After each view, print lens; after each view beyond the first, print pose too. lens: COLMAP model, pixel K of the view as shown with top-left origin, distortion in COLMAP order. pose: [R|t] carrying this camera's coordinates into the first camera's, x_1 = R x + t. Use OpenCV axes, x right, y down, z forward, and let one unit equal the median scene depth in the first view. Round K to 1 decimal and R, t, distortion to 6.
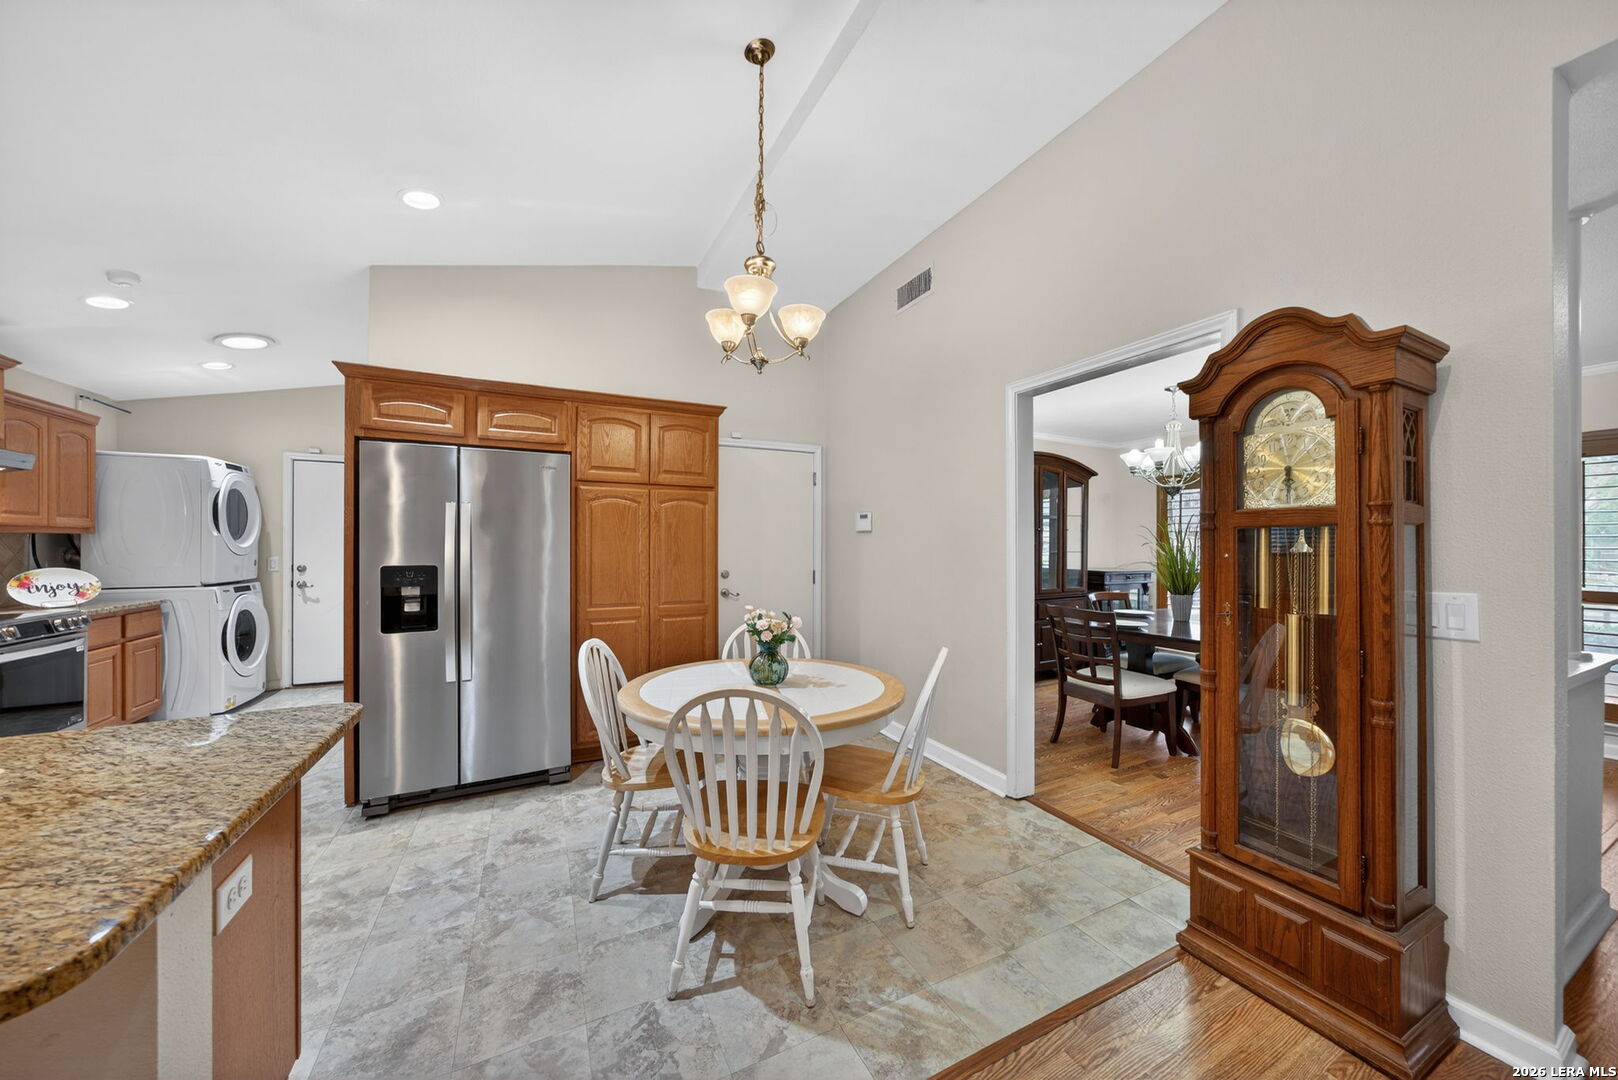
lens RADIAL K [[549.2, 0, 810.8], [0, 549.2, 543.9], [0, 0, 1]] dist [-0.007696, 0.003028]
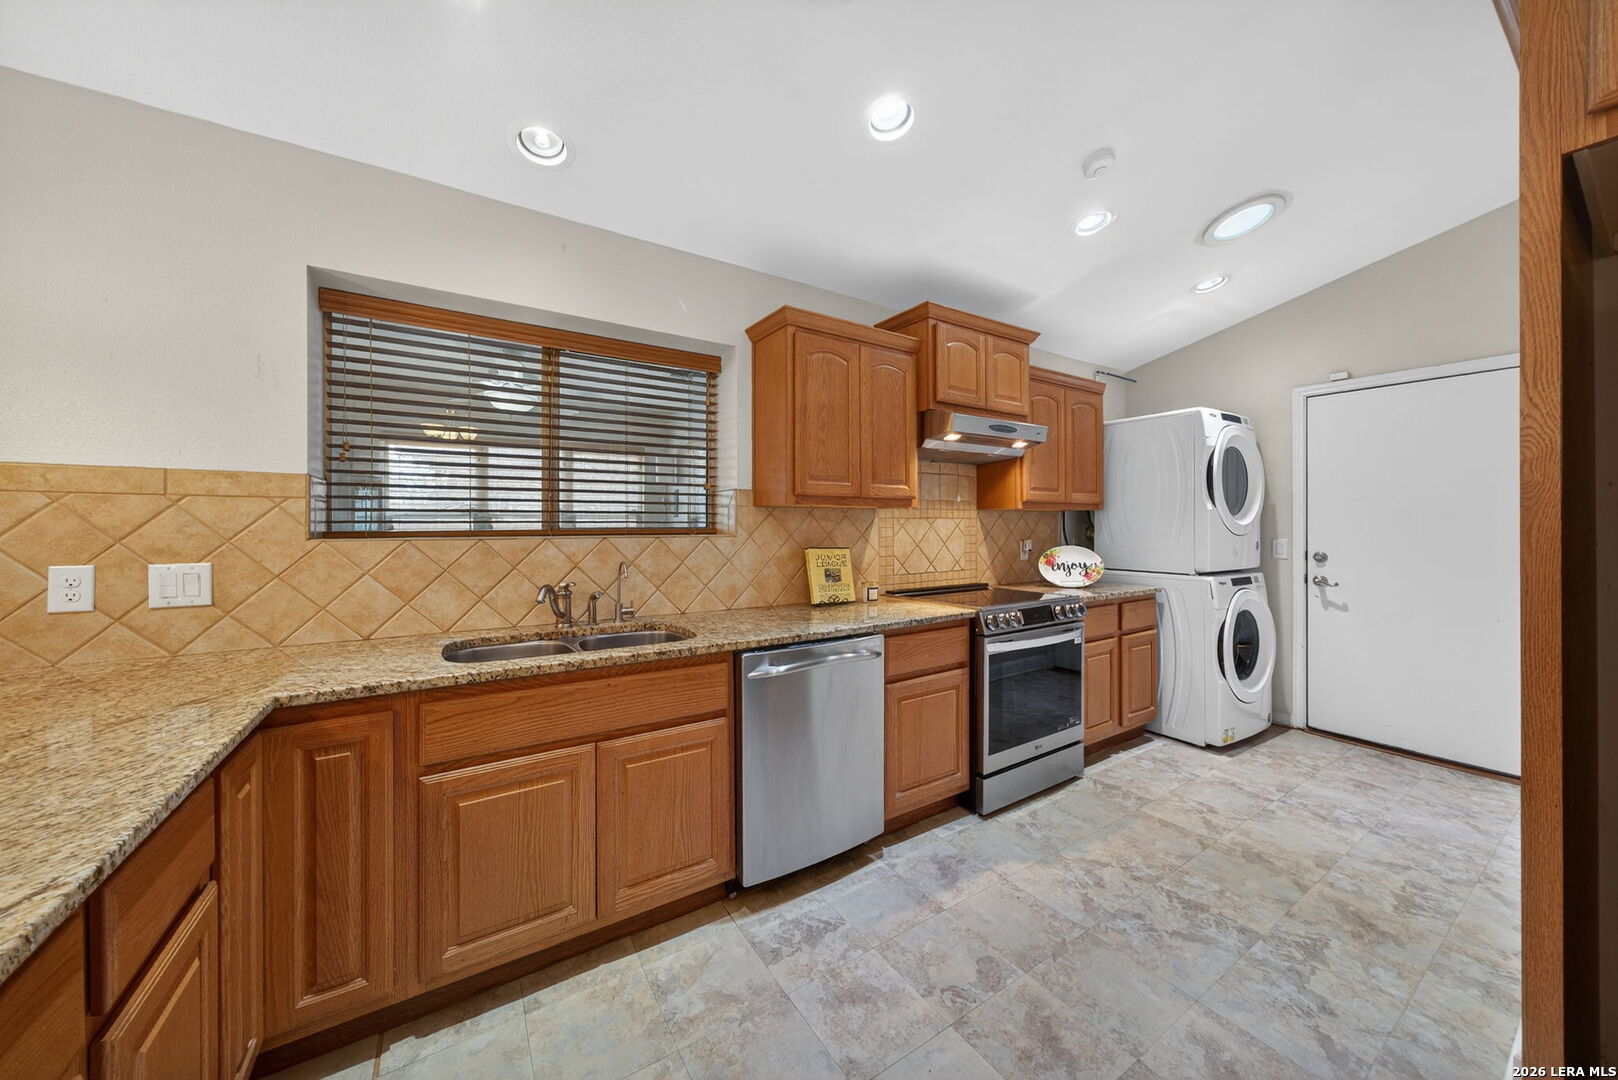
lens RADIAL K [[553.4, 0, 803.6], [0, 553.4, 527.1], [0, 0, 1]] dist [-0.002432, -0.000168]
pose [[0.094676, 0.000715, -0.995508, -0.522100], [0.006329, 0.999979, 0.001320, 0.007180], [0.995488, -0.006426, 0.094669, 0.503653]]
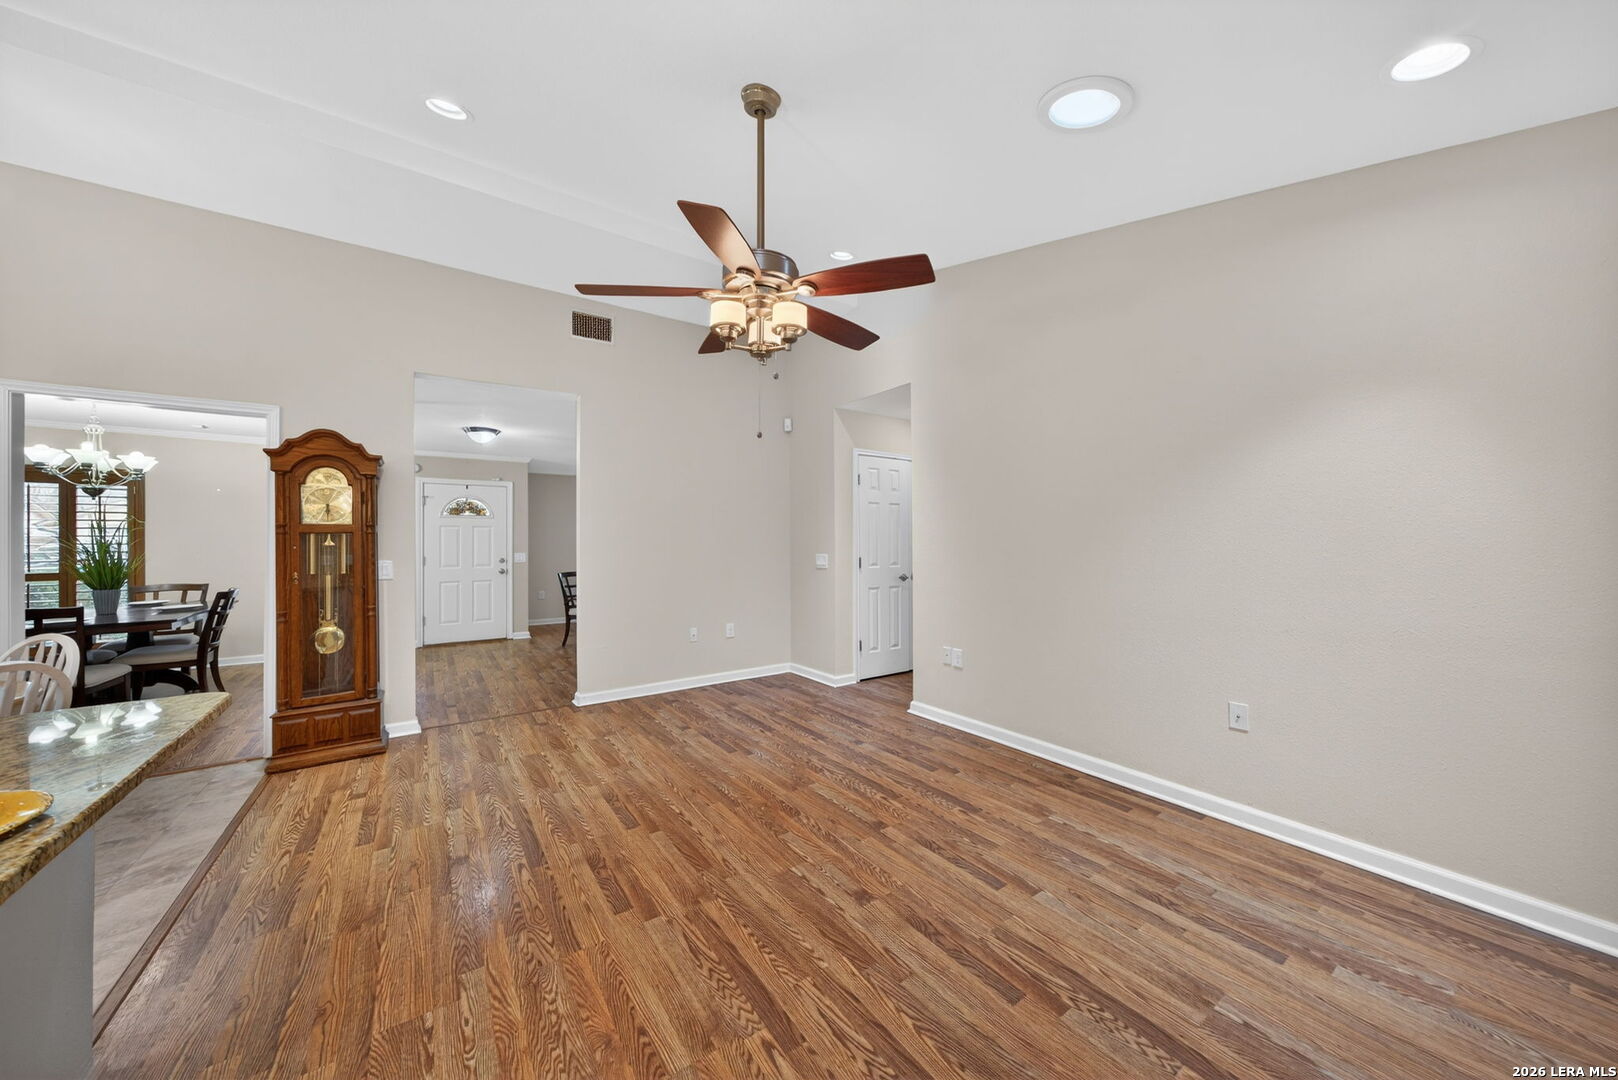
lens RADIAL K [[549.2, 0, 810.8], [0, 549.2, 543.9], [0, 0, 1]] dist [-0.007696, 0.003028]
pose [[-0.147913, -0.005325, 0.988986, -0.752676], [0.003043, 0.999978, 0.005840, 0.001005], [-0.988996, 0.003874, -0.147893, -0.262737]]
